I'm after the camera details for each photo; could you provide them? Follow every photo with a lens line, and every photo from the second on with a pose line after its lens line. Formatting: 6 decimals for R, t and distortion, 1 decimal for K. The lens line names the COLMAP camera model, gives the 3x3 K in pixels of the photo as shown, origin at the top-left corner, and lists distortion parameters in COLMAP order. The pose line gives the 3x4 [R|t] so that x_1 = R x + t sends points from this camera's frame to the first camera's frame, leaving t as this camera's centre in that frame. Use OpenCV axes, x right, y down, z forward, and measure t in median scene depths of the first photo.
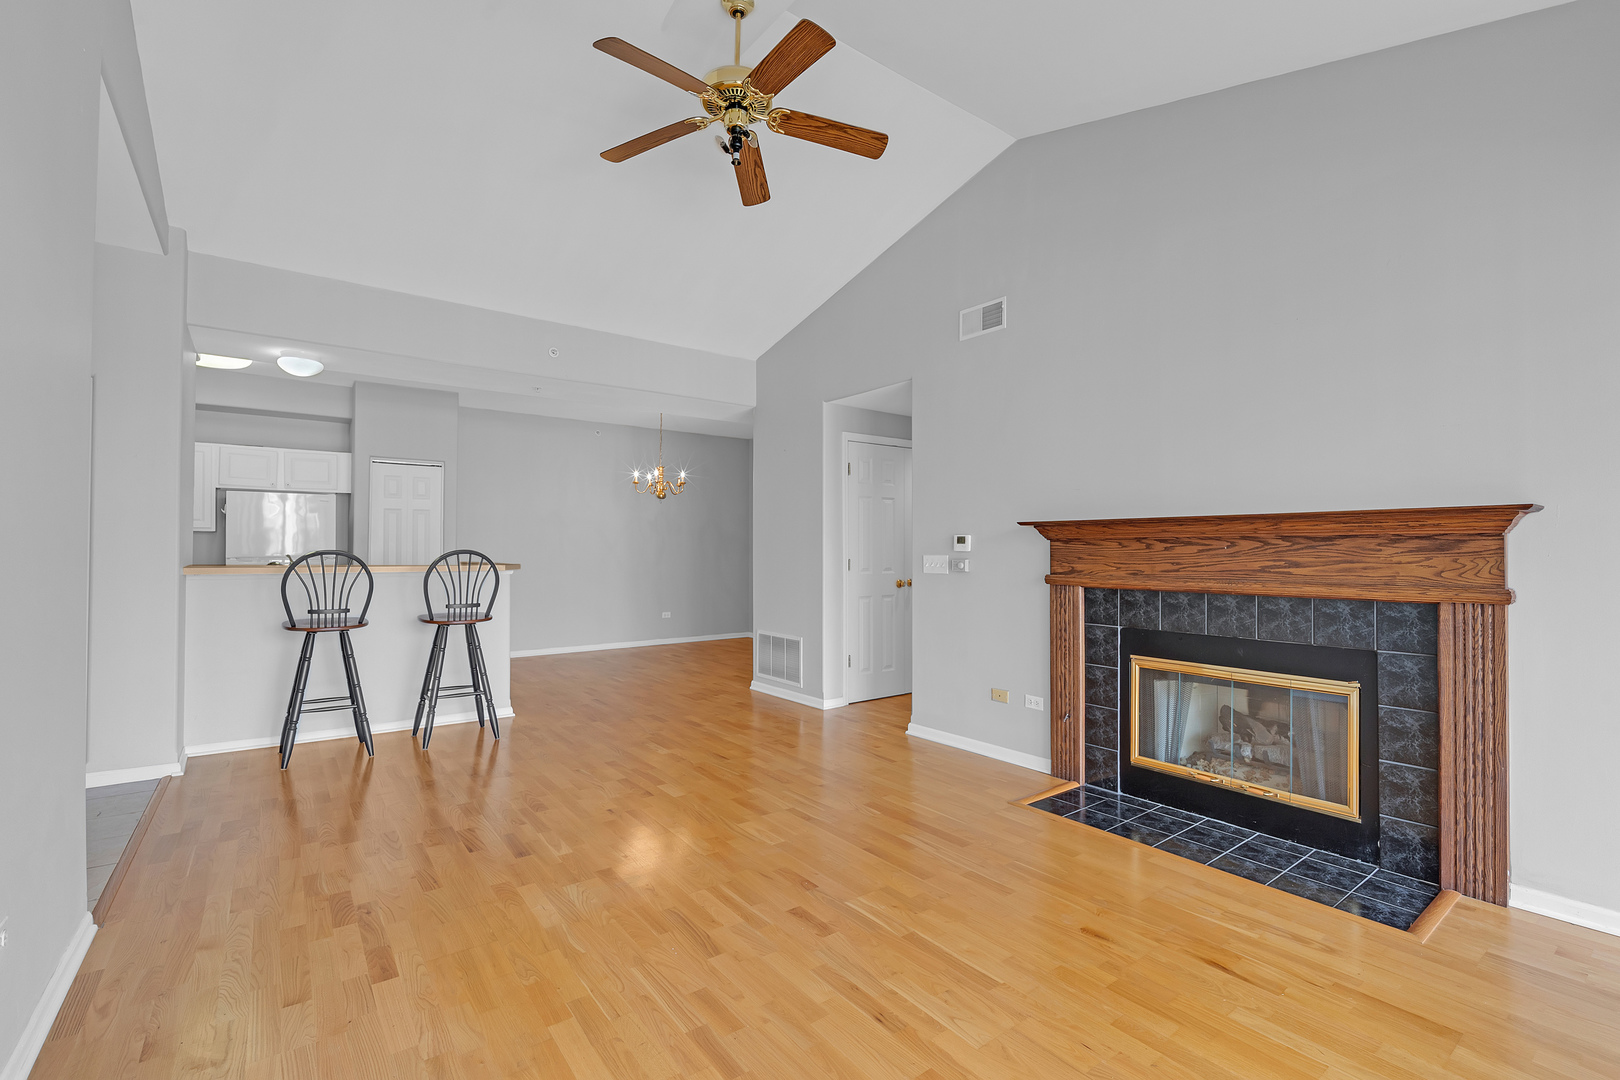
lens RADIAL K [[720.2, 0, 810.0], [0, 720.2, 540.0], [0, 0, 1]] dist [-0.003162, -0.001839]
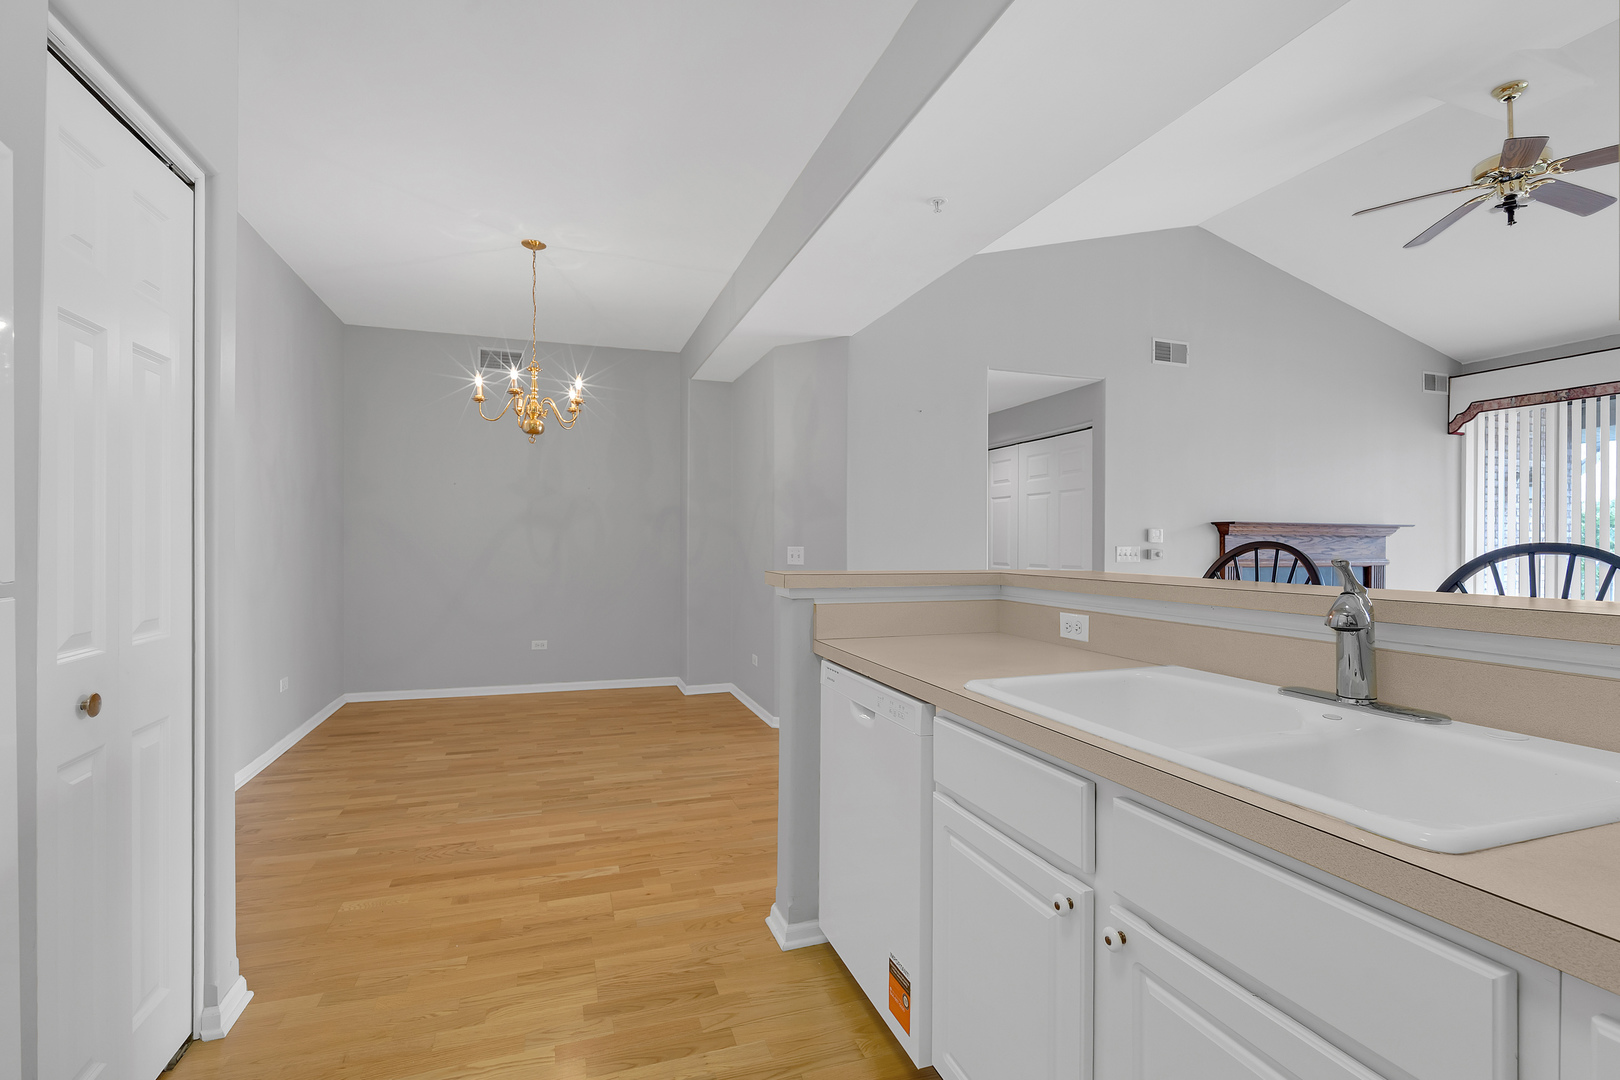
lens RADIAL K [[720.2, 0, 810.0], [0, 720.2, 540.0], [0, 0, 1]] dist [-0.003162, -0.001839]
pose [[0.311957, 0.001742, 0.950095, -1.271567], [-0.018954, 0.999811, 0.004391, 0.020034], [-0.949907, -0.019378, 0.311931, 1.369157]]
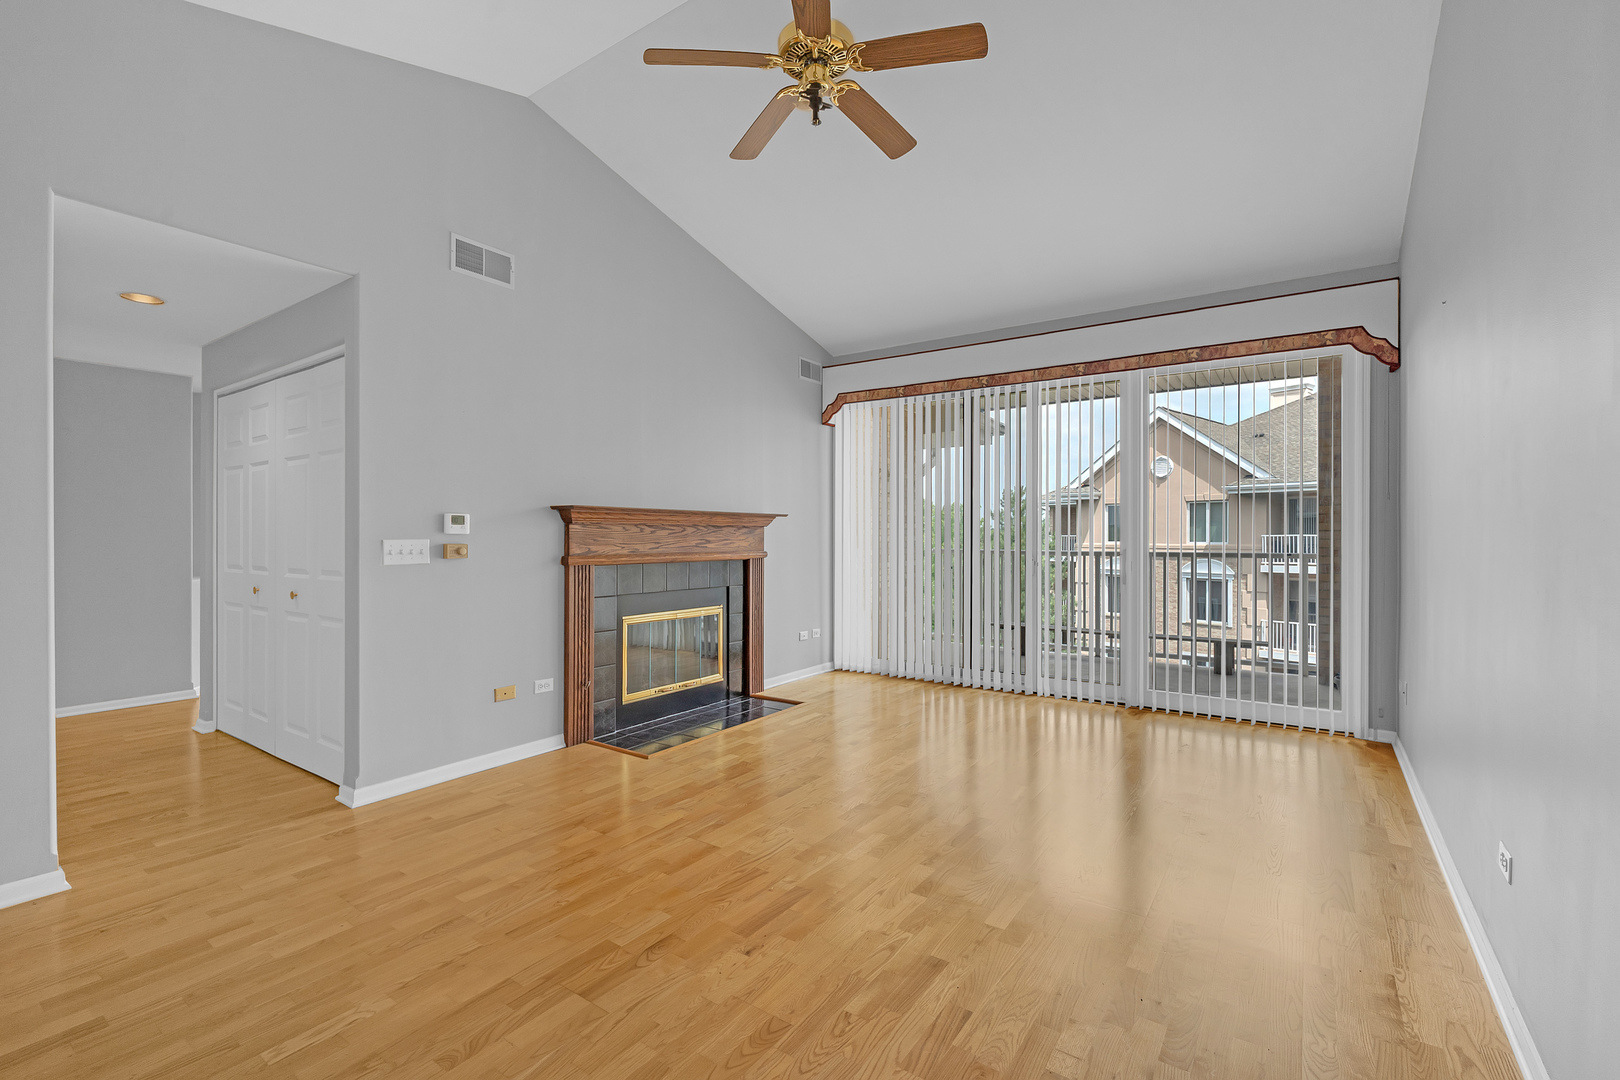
lens RADIAL K [[706.9, 0, 804.2], [0, 706.9, 534.0], [0, 0, 1]] dist [-0.000106, -0.000186]
pose [[-0.304739, -0.002825, 0.952432, -0.775986], [-0.018054, 0.999833, -0.002811, 0.012954], [-0.952265, -0.018052, -0.304739, 1.018858]]
